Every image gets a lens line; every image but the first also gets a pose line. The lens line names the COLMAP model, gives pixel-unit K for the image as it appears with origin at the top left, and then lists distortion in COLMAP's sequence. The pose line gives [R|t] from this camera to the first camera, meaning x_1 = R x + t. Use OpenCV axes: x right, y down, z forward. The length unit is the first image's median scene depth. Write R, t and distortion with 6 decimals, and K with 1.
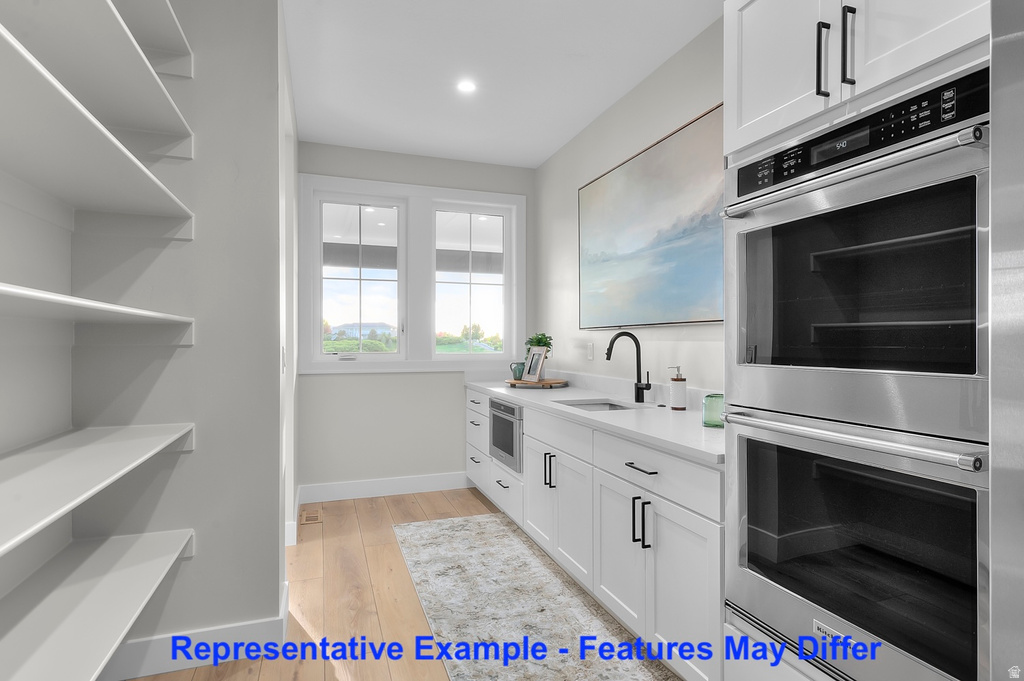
lens RADIAL K [[552.5, 0, 511.9], [0, 552.5, 342.5], [0, 0, 1]] dist [0.000033, -0.000008]
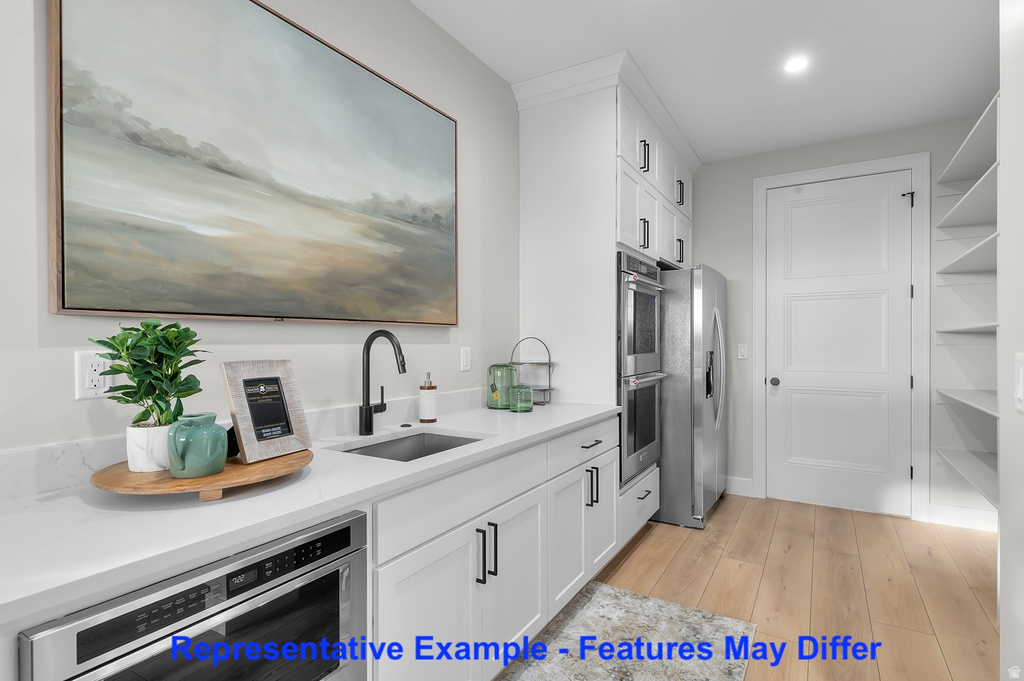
lens RADIAL K [[521.7, 0, 511.0], [0, 521.7, 342.6], [0, 0, 1]] dist [0.004215, 0.002148]
pose [[-0.640898, 0.003537, 0.767618, -0.400839], [0.002466, 0.999994, -0.002549, -0.002594], [-0.767622, 0.000259, -0.640903, 1.366158]]
